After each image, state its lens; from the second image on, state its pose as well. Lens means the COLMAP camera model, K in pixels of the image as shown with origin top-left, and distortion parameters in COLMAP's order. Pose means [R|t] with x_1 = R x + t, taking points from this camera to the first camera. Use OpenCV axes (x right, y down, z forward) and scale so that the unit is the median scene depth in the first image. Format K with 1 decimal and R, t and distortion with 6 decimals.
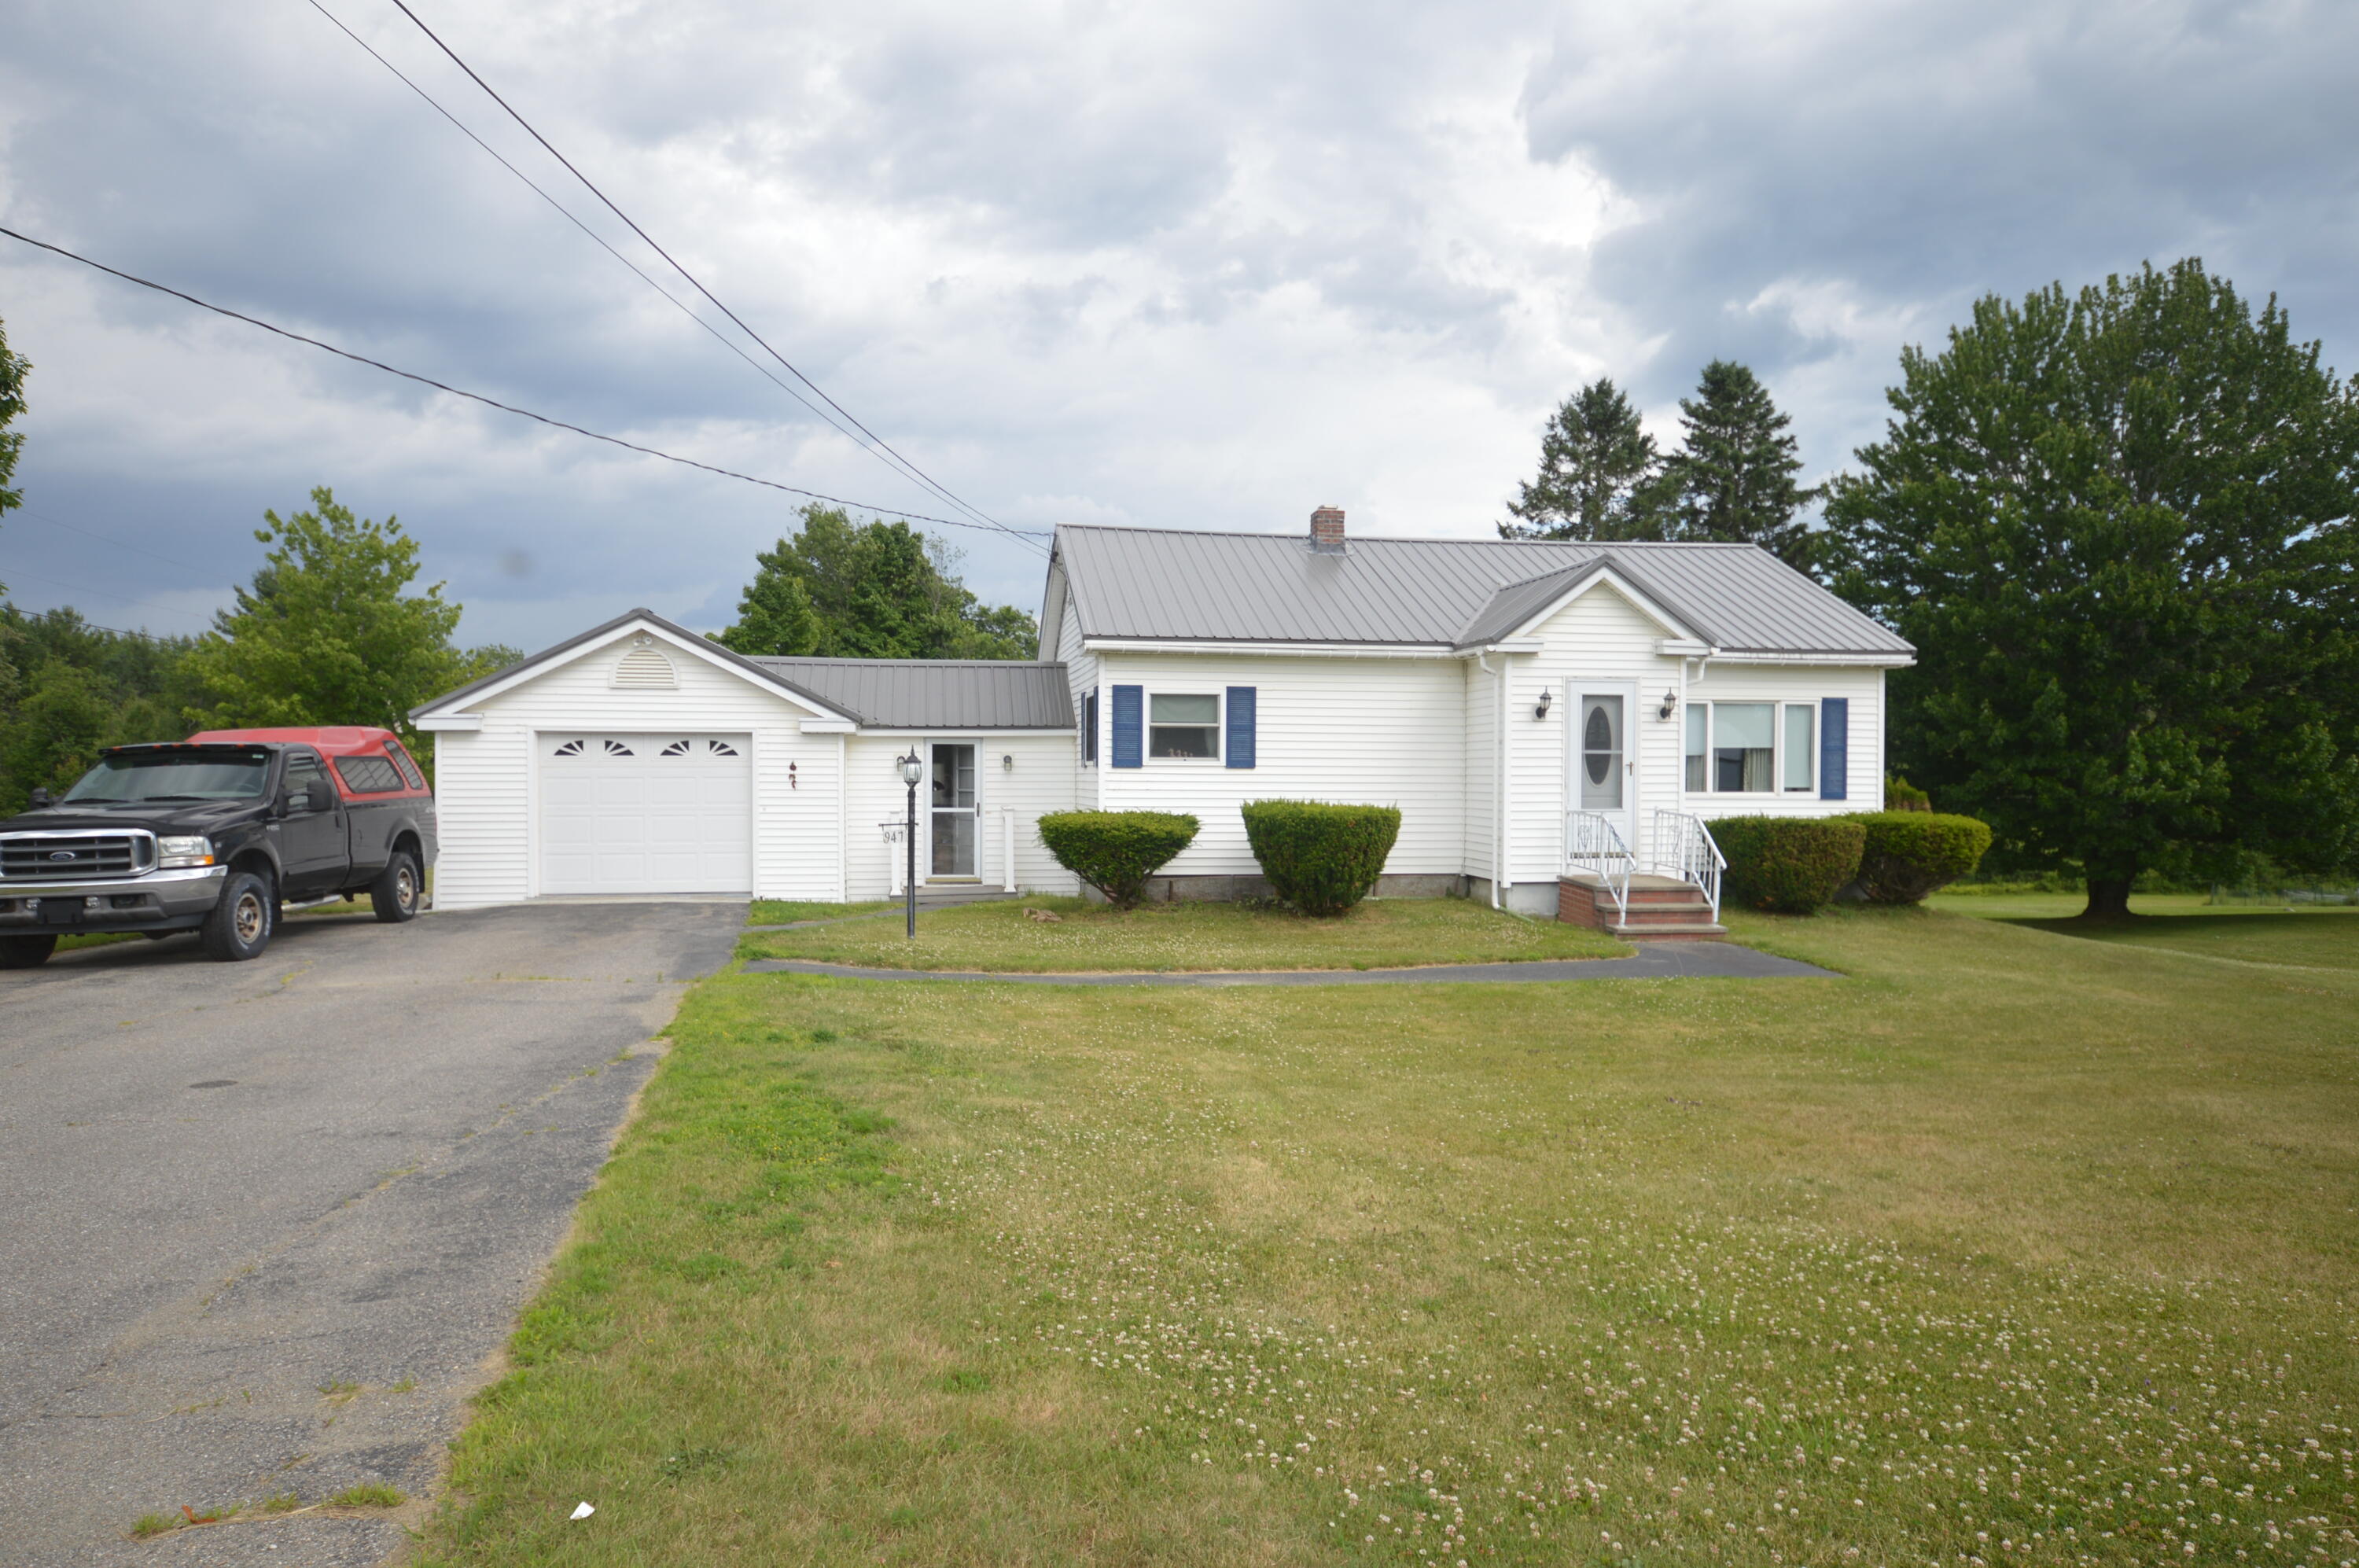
lens RADIAL K [[1483.7, 0, 1179.5], [0, 1483.7, 784.0], [0, 0, 1]] dist [0.004753, 0.002677]
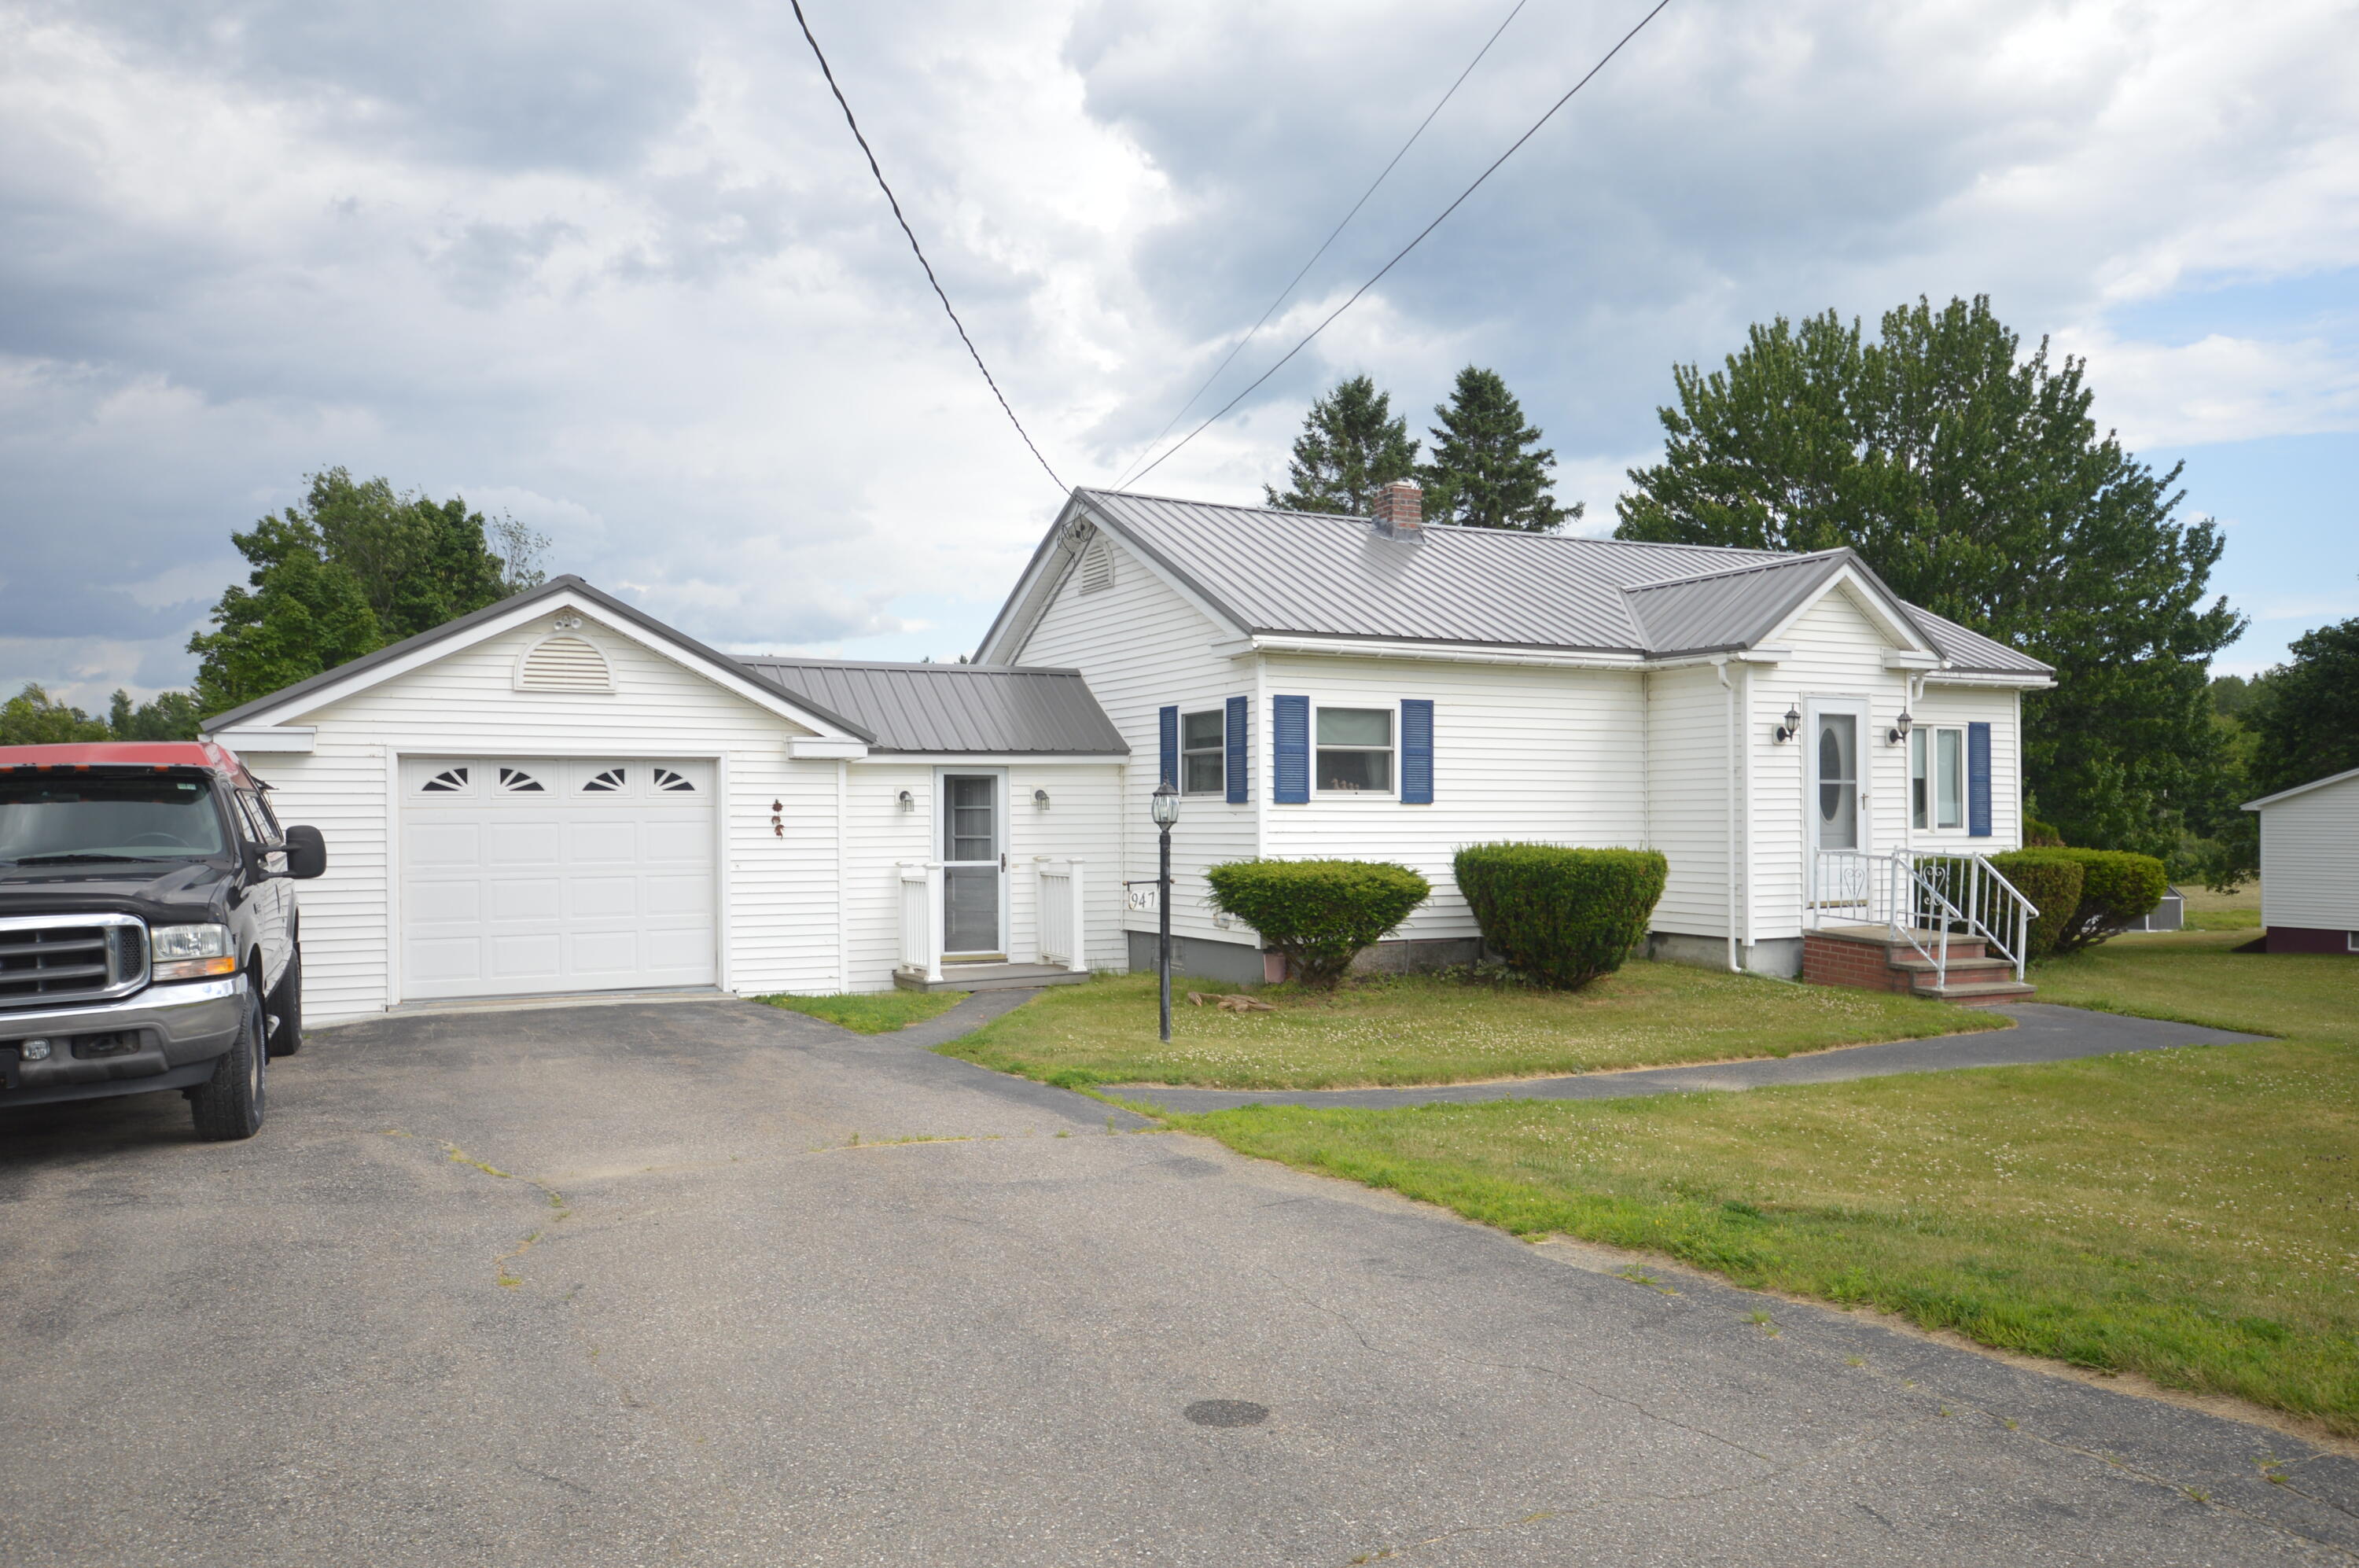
lens RADIAL K [[1680.2, 0, 1179.5], [0, 1680.2, 784.0], [0, 0, 1]] dist [0.003895, 0.000196]
pose [[0.954307, -0.001521, 0.298823, -0.344158], [0.010239, 0.999566, -0.027609, 0.002234], [-0.298651, 0.029408, 0.953909, 0.189499]]
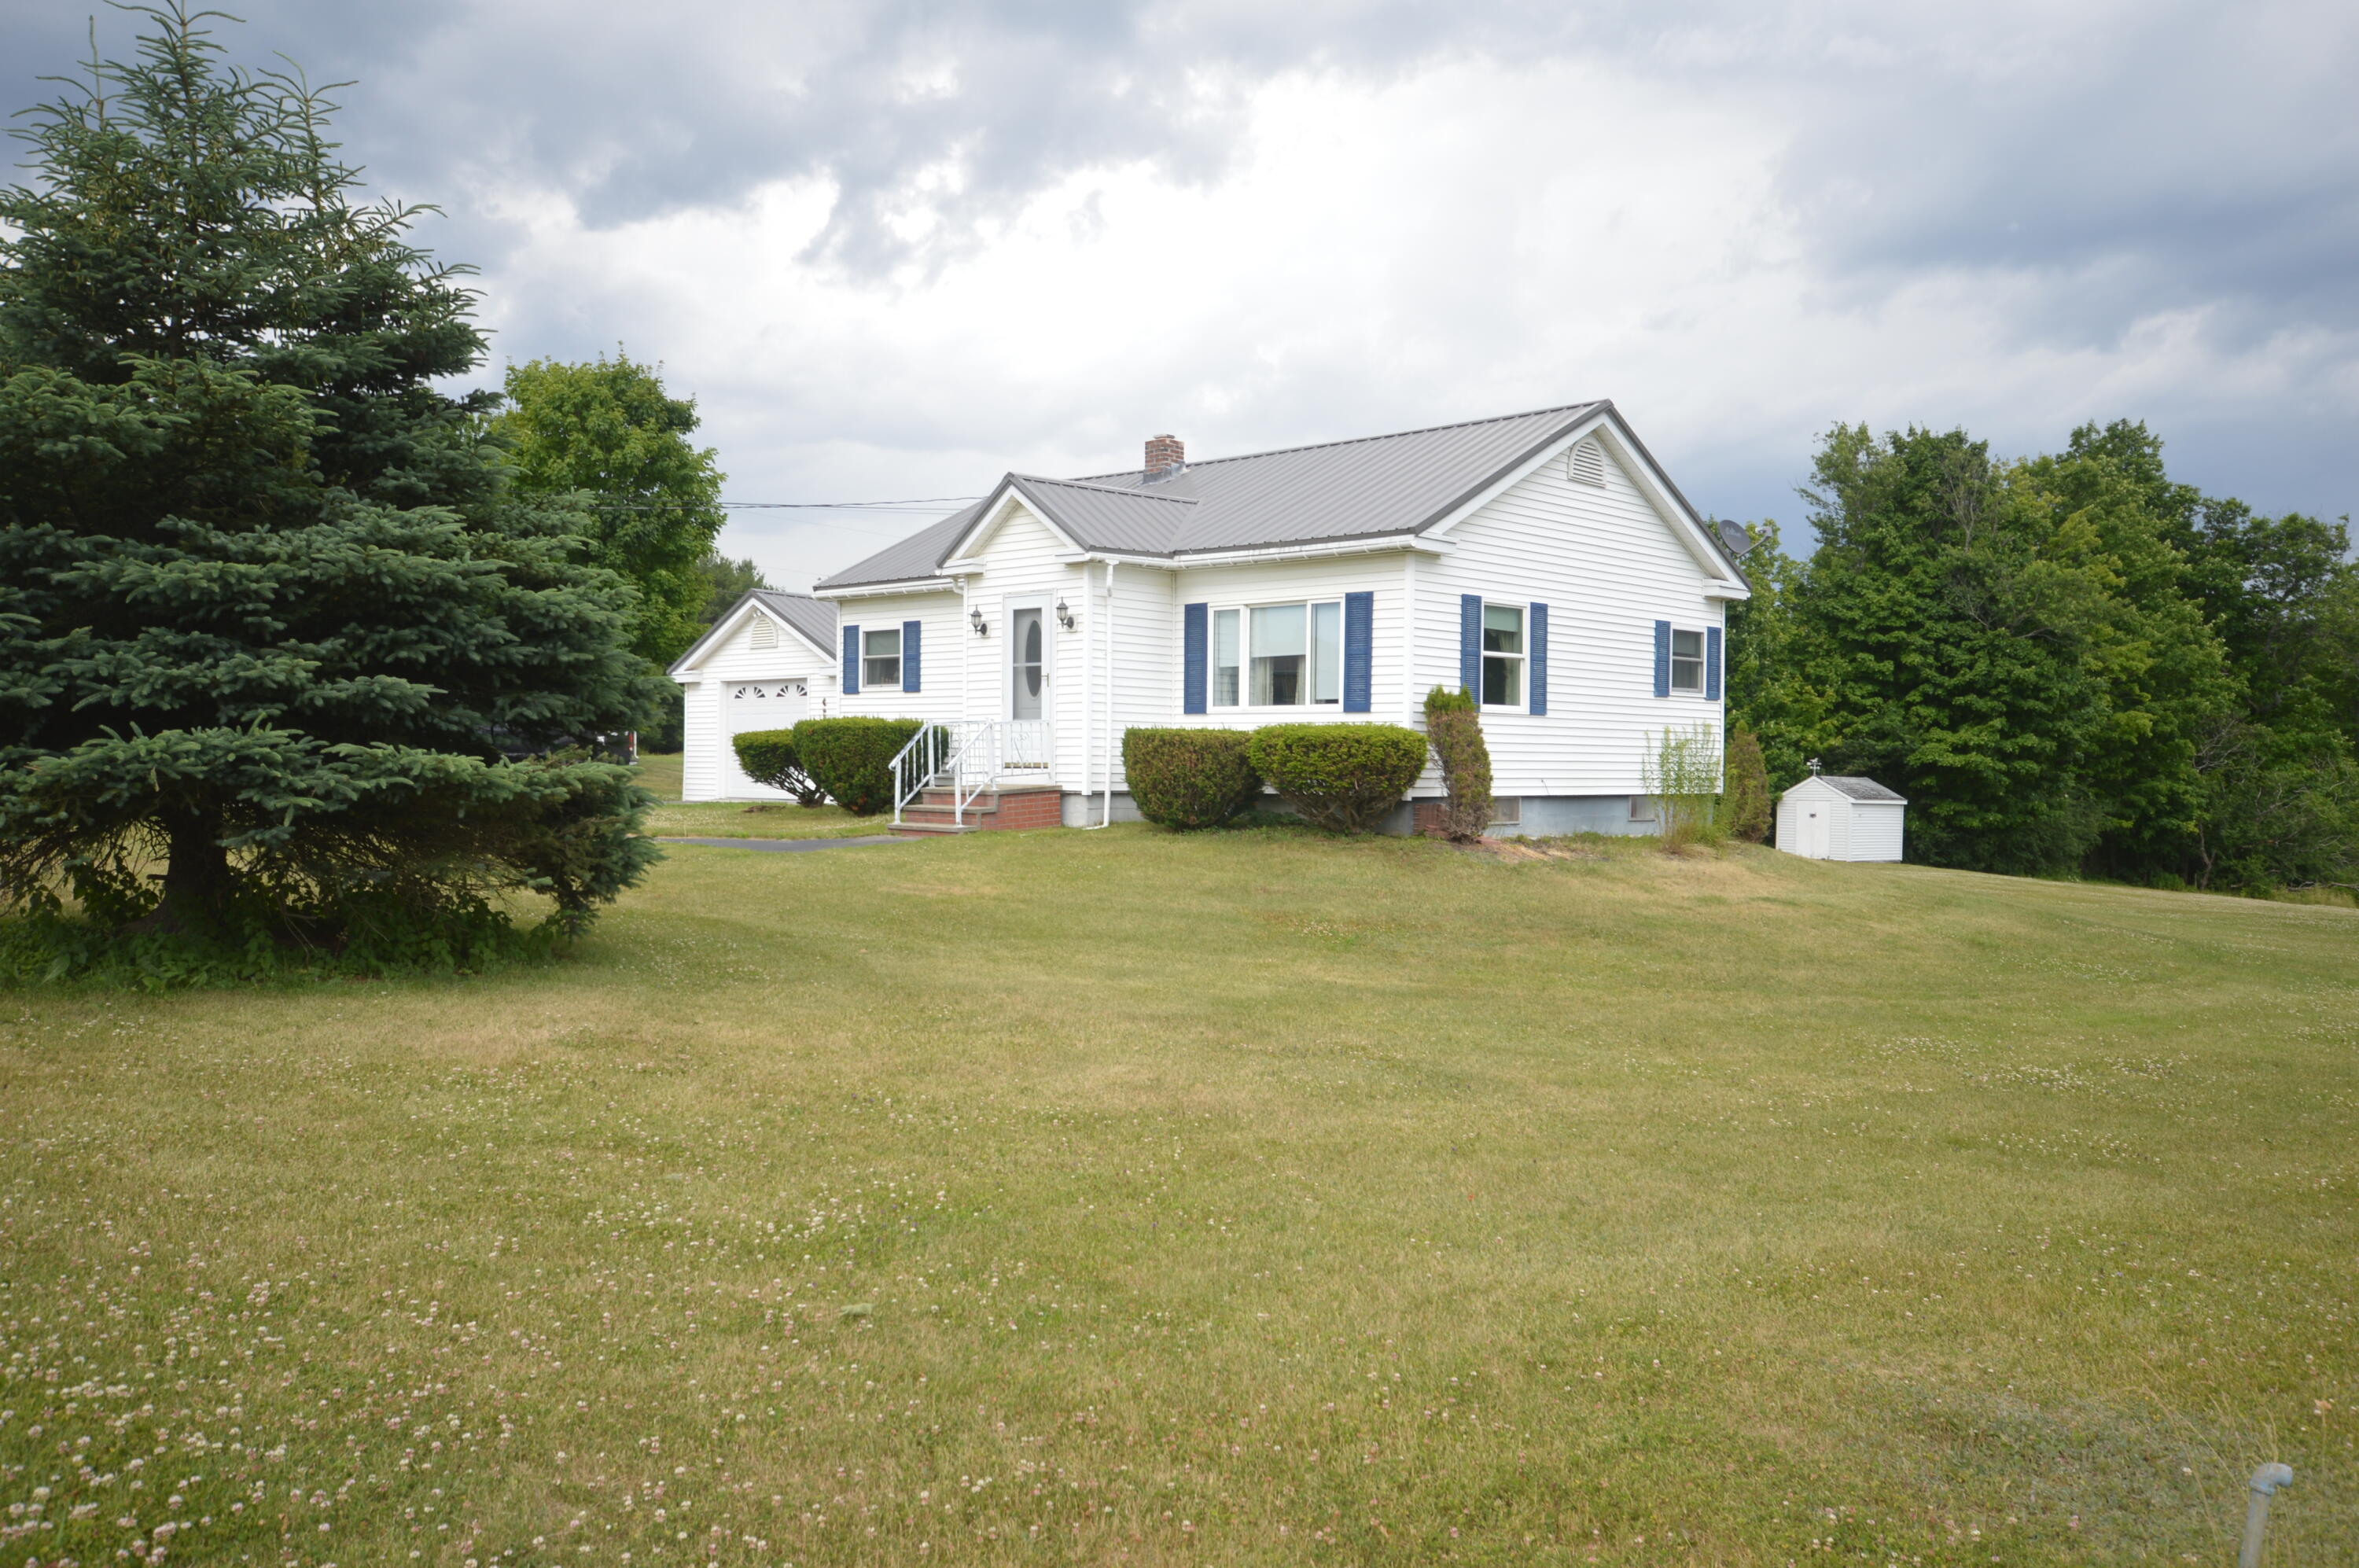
lens RADIAL K [[1785.1, 0, 1179.5], [0, 1785.1, 784.0], [0, 0, 1]] dist [-0.001411, -0.000307]
pose [[0.611458, 0.012932, -0.791171, 1.267002], [-0.011865, 0.999904, 0.007174, 0.048362], [0.791188, 0.005001, 0.611553, 0.315829]]
